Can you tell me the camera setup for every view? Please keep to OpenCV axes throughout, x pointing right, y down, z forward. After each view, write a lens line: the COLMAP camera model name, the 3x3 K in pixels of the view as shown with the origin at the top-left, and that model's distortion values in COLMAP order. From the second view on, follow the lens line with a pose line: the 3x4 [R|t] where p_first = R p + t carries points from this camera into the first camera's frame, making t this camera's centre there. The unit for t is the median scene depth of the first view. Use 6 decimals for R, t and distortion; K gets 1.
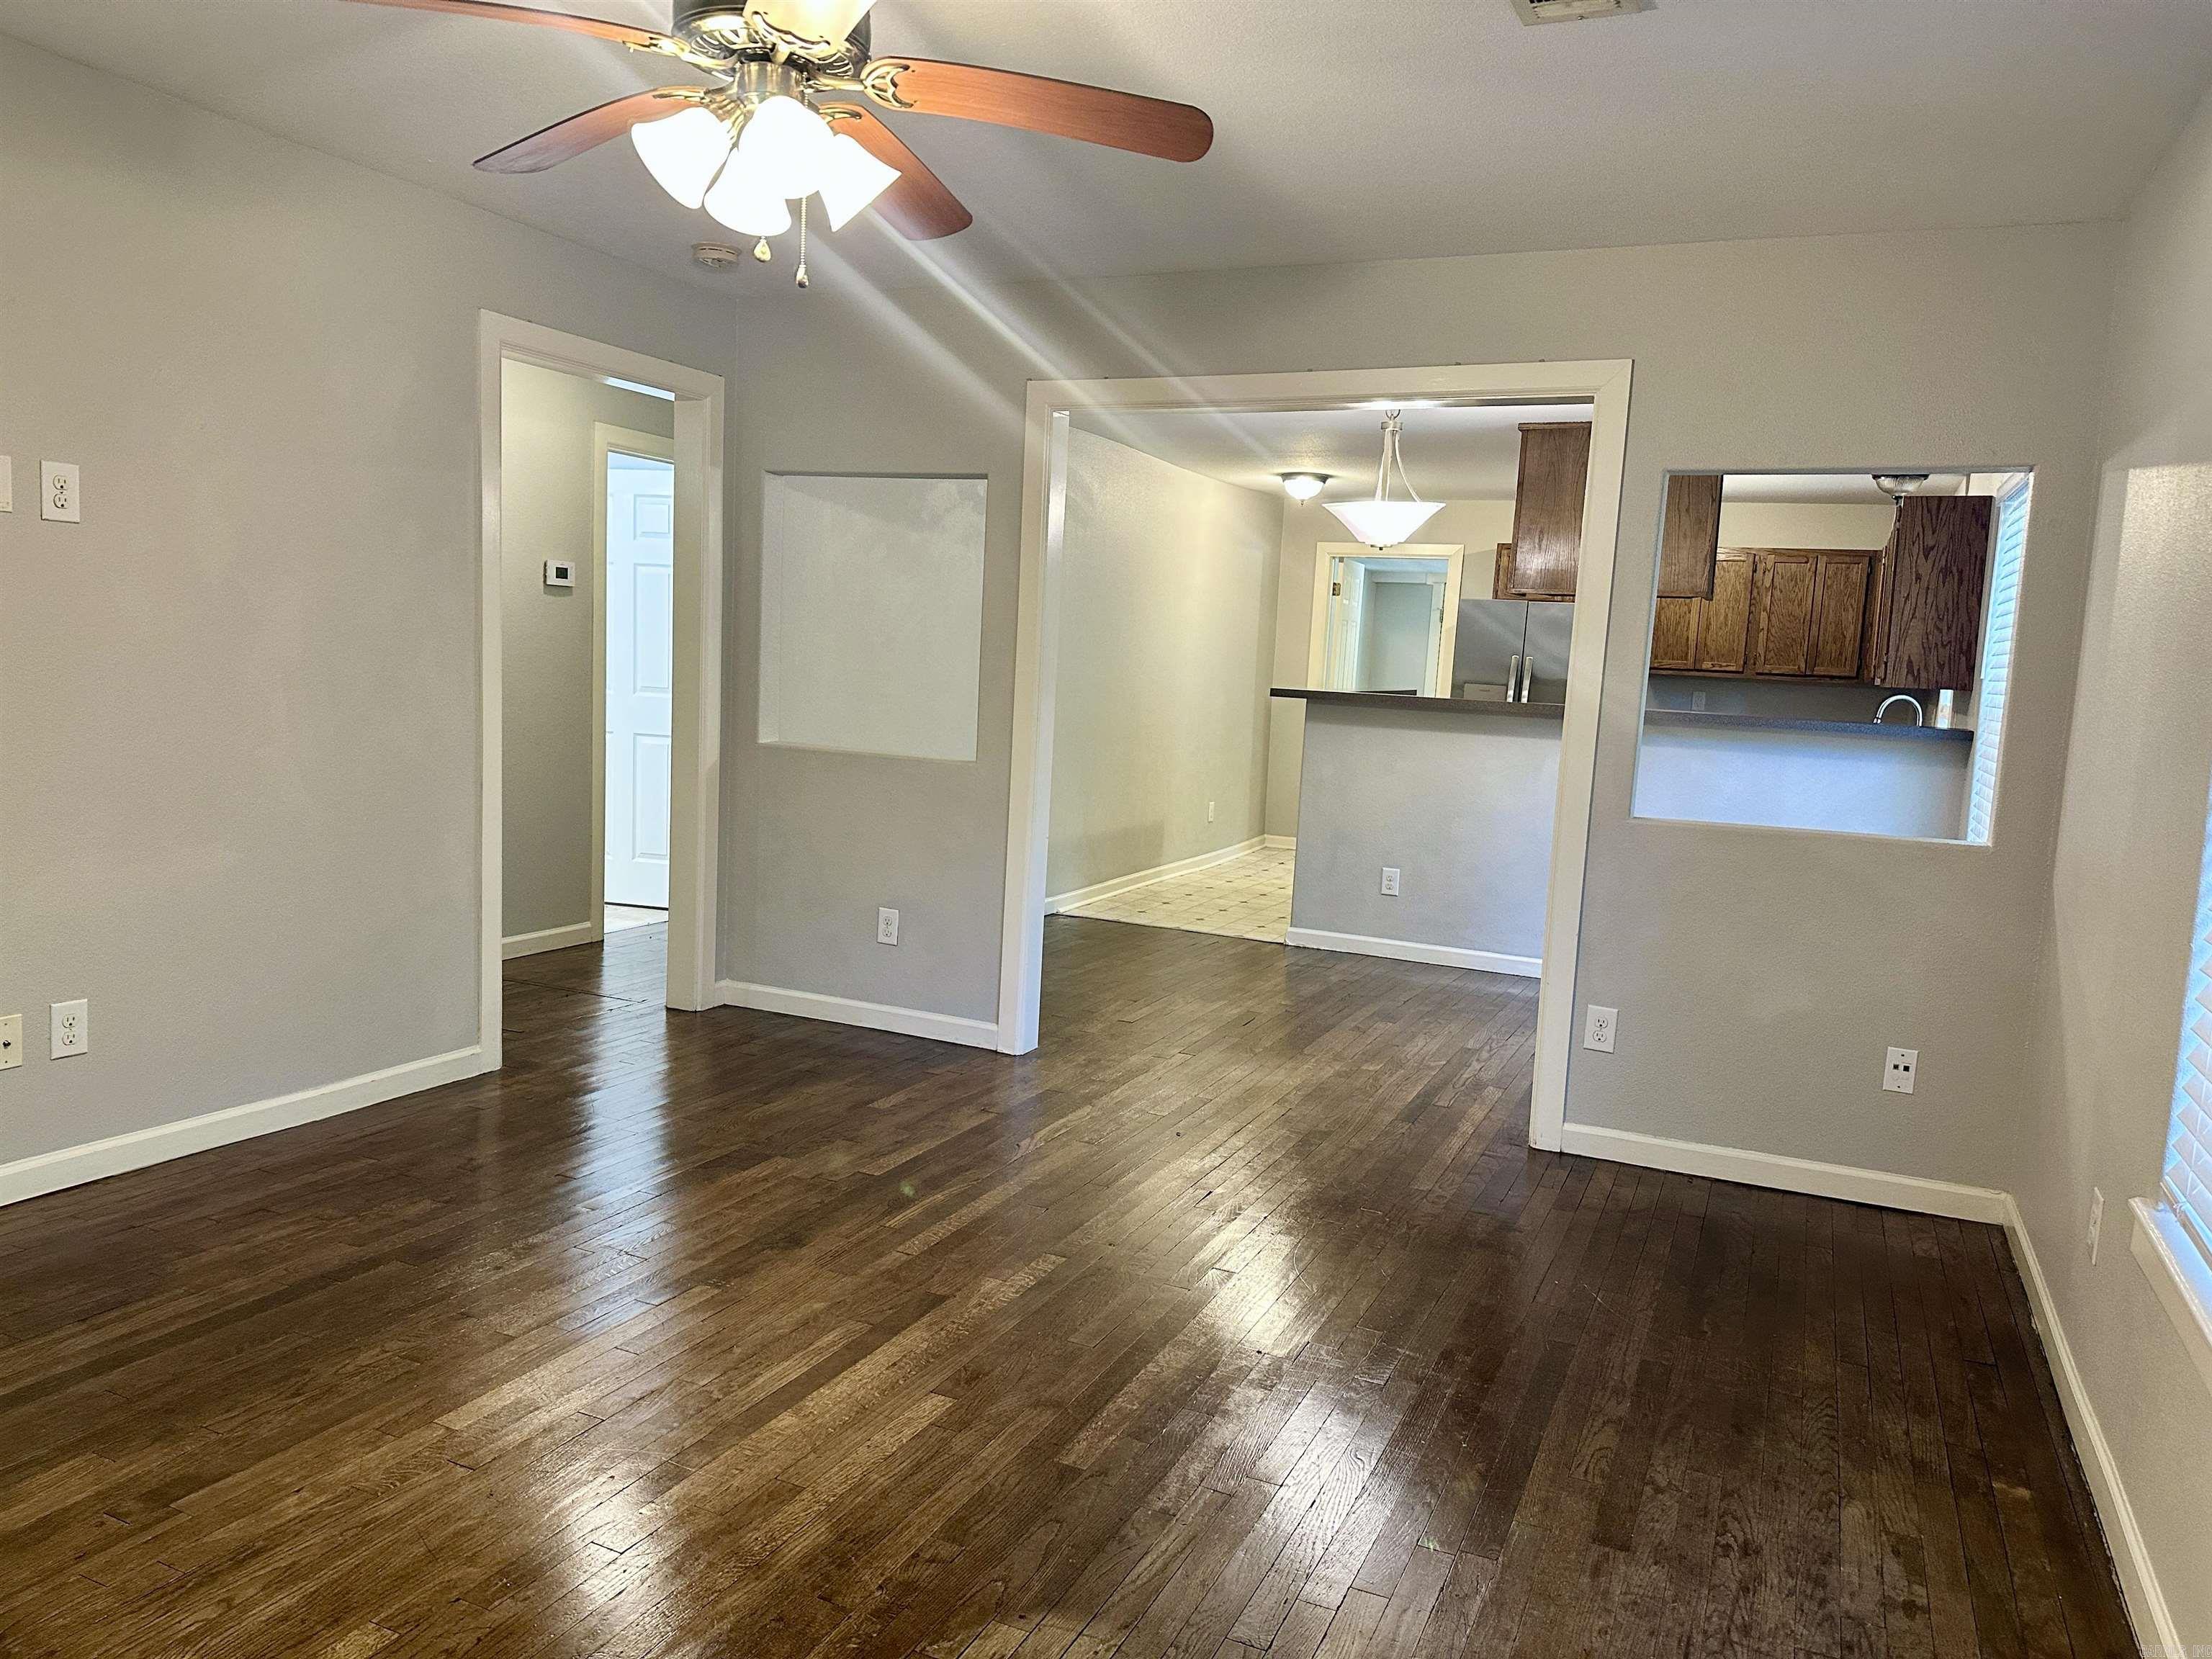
lens RADIAL K [[1538.5, 0, 1112.2], [0, 1538.5, 834.5], [0, 0, 1]] dist [0.082449, -0.119653]
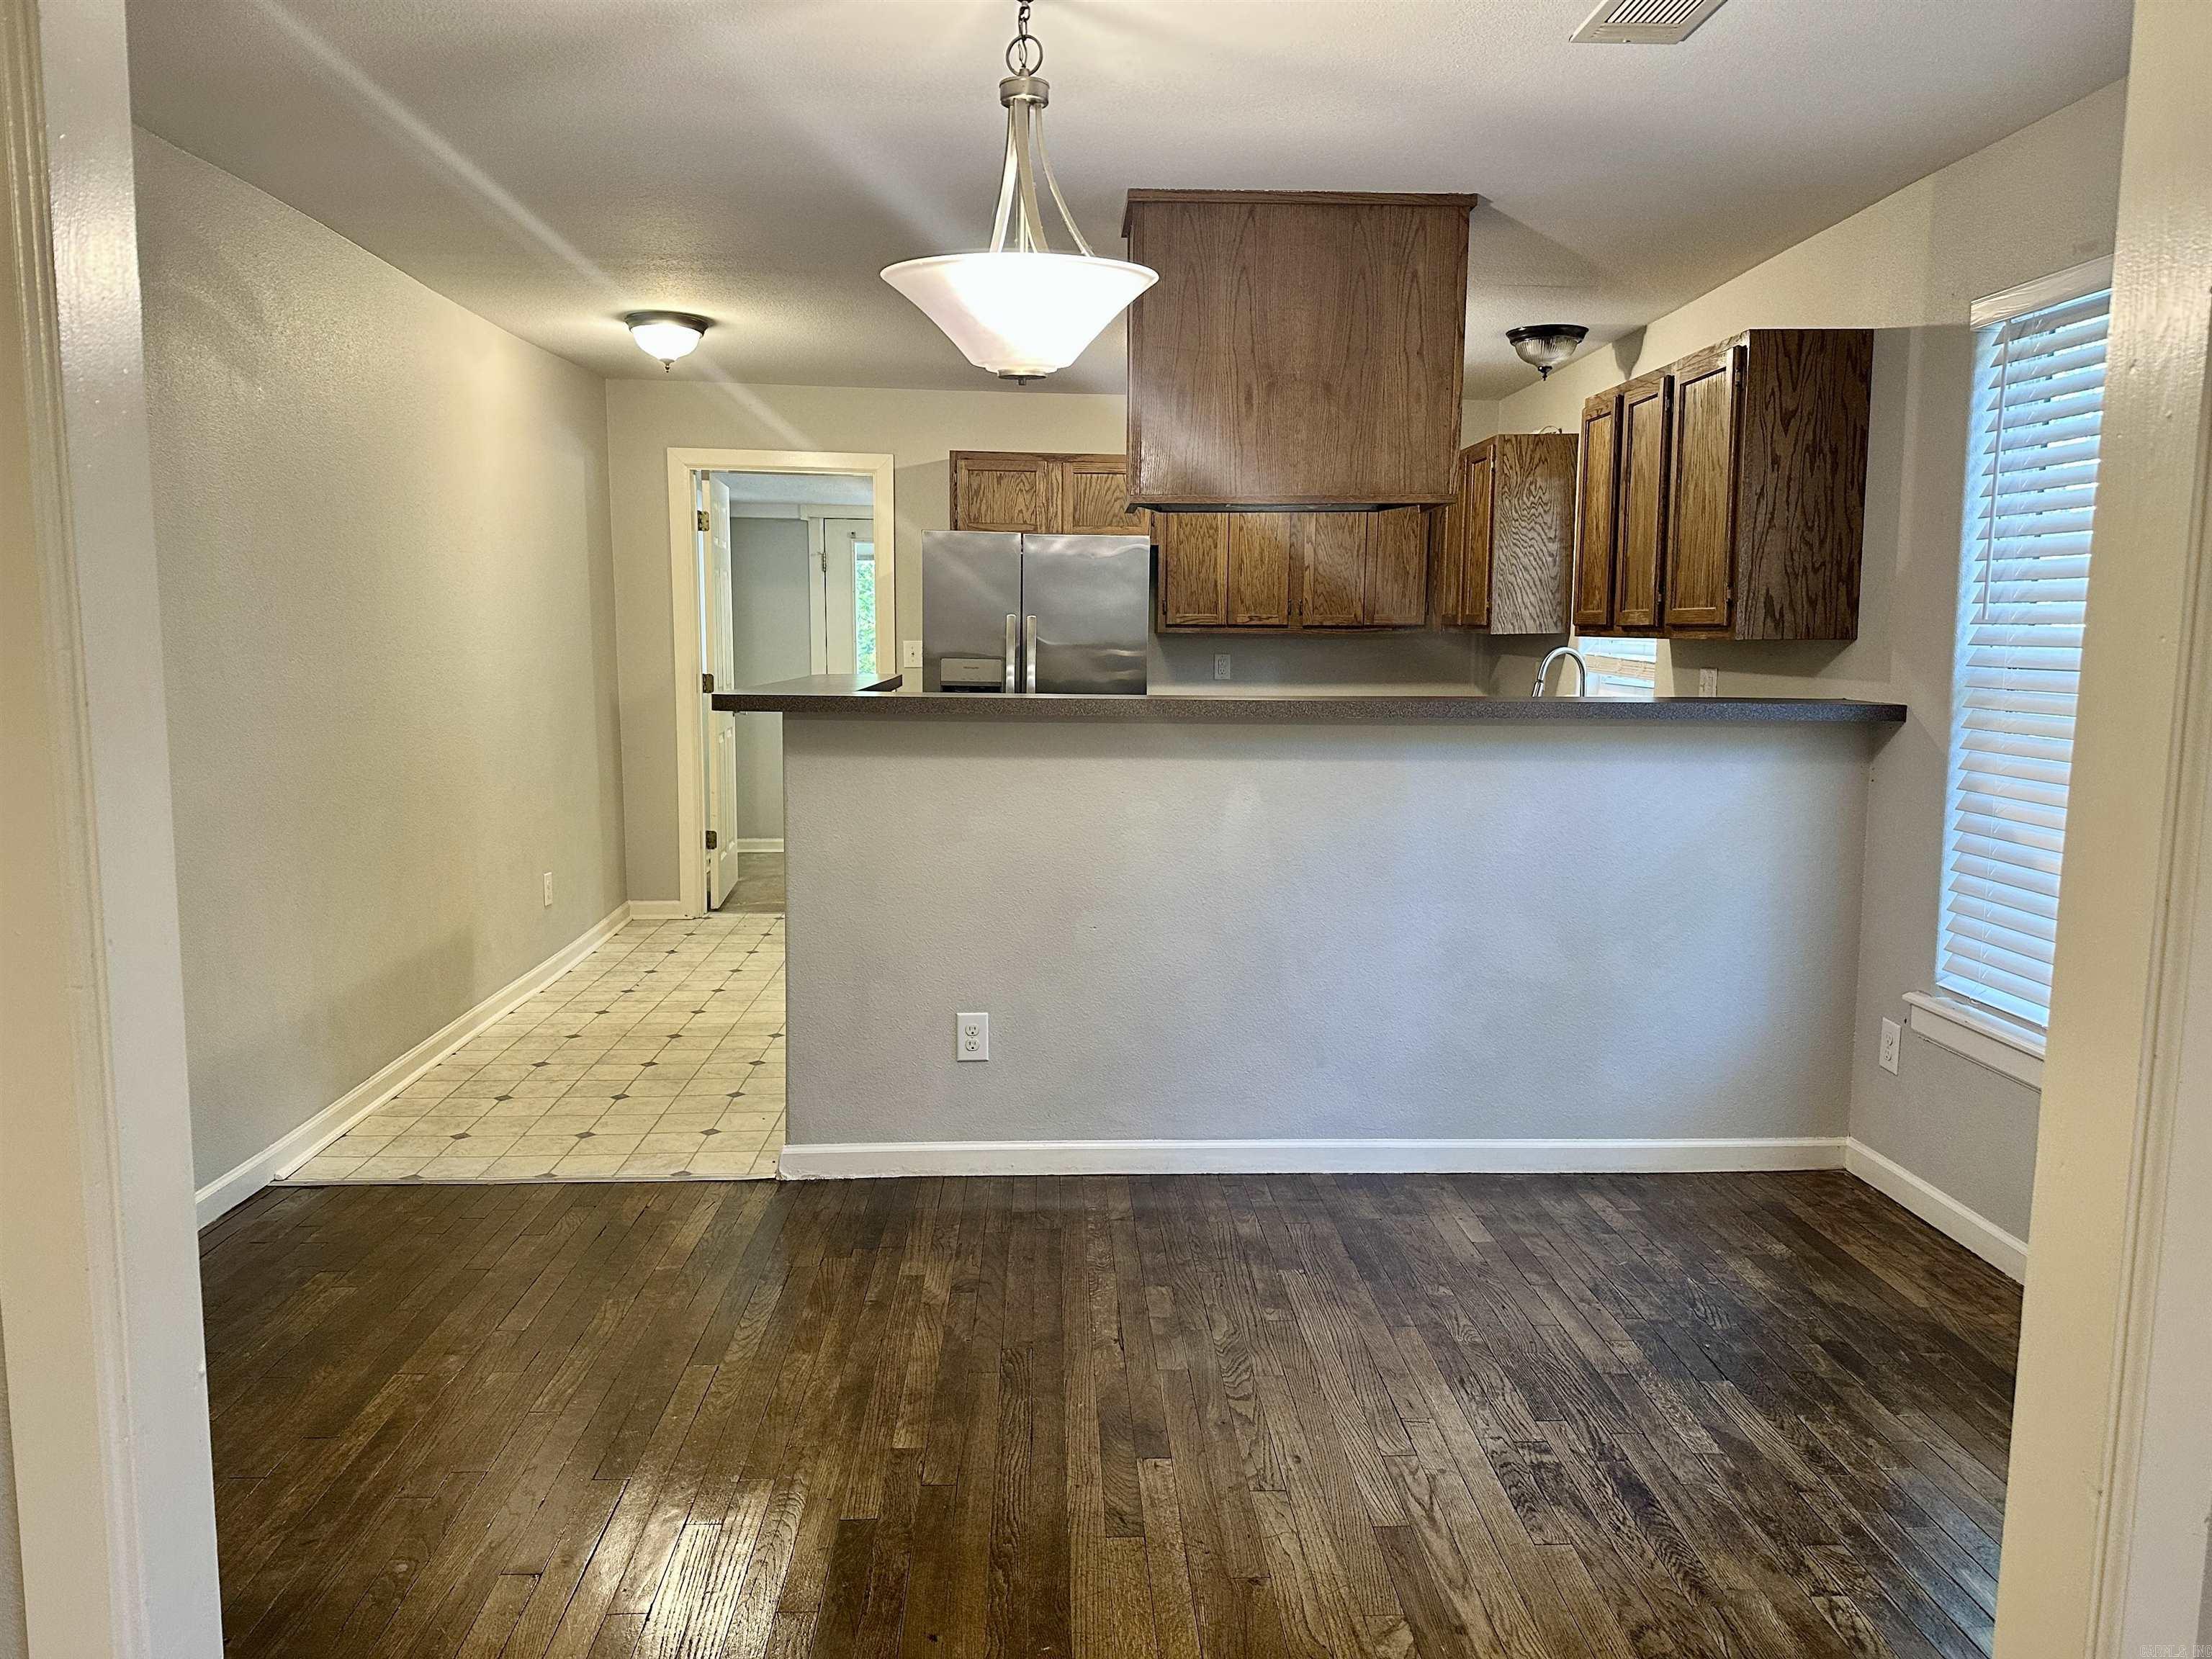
lens RADIAL K [[1531.7, 0, 1105.2], [0, 1531.7, 824.4], [0, 0, 1]] dist [0.168938, -0.325453]
pose [[0.890502, -0.102509, 0.443281, -0.017279], [0.094005, 0.994719, 0.041185, -0.088796], [-0.445162, 0.004995, 0.895436, 0.696245]]
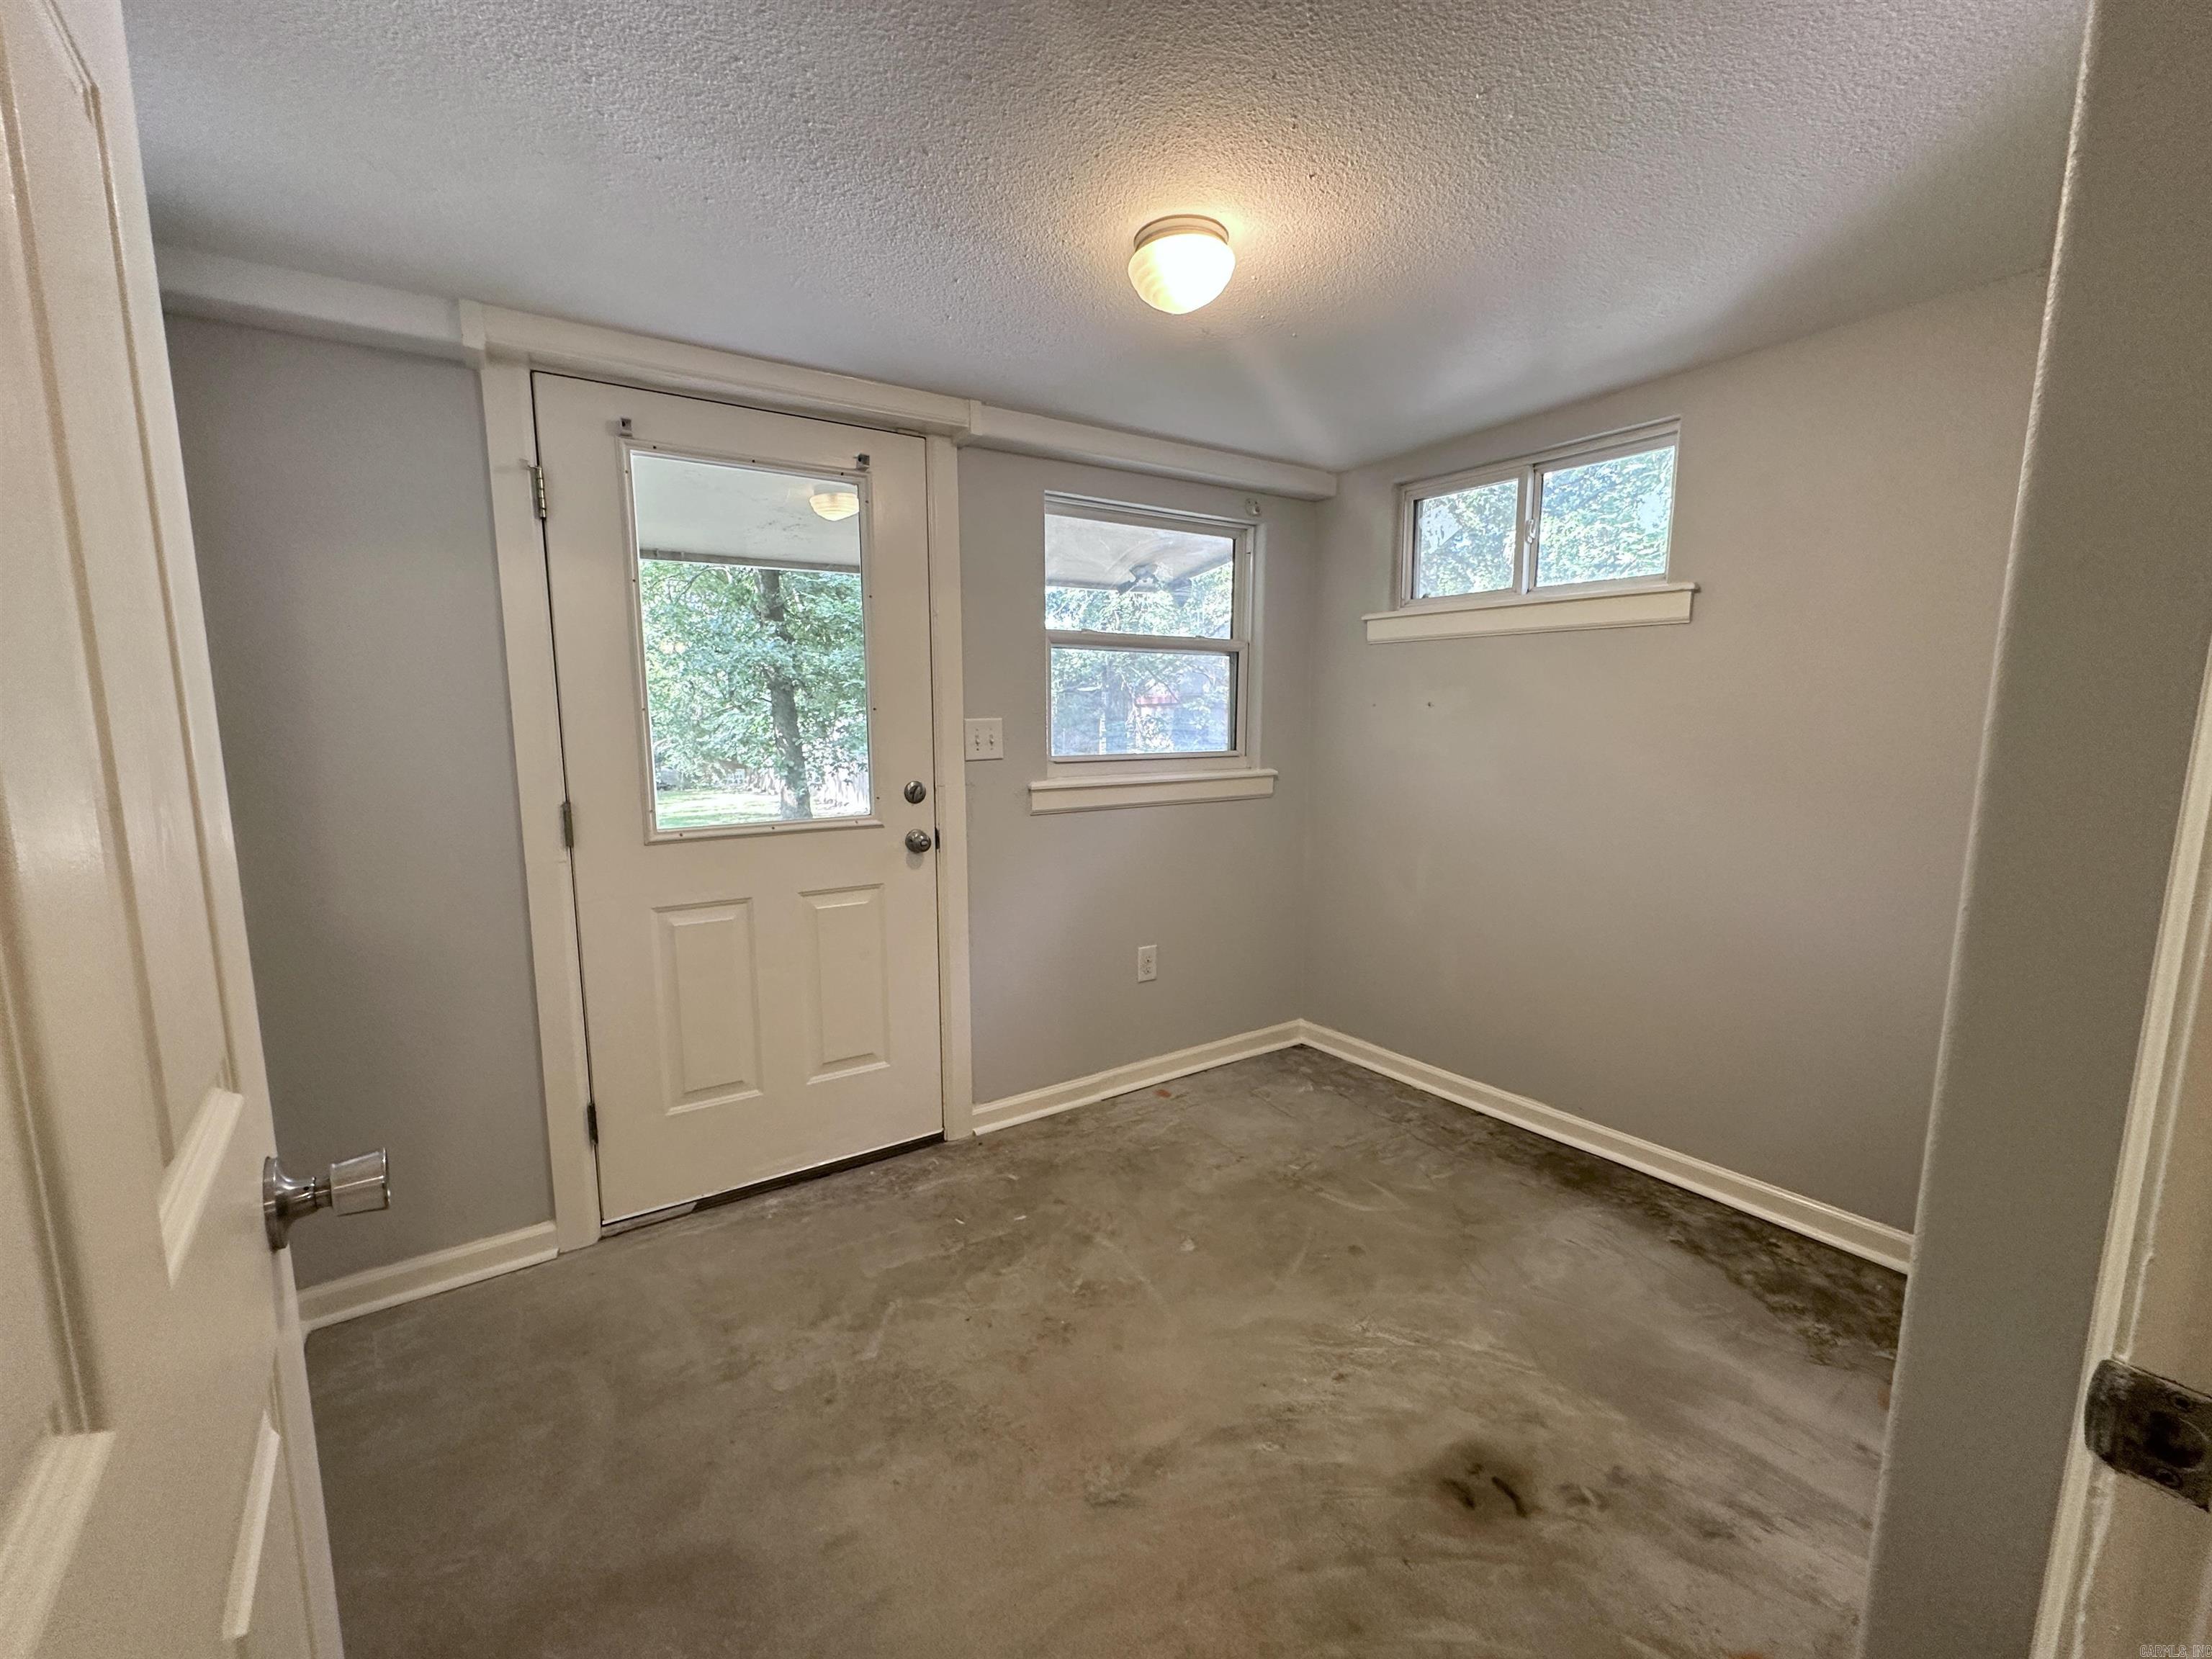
lens RADIAL K [[883.3, 0, 1106.0], [0, 883.3, 829.5], [0, 0, 1]] dist [0.000374, -0.000090]
pose [[0.521408, -0.174565, 0.835261, 0.323847], [0.133453, 0.983488, 0.122236, -0.229510], [-0.842807, 0.047733, 0.536095, 2.120171]]
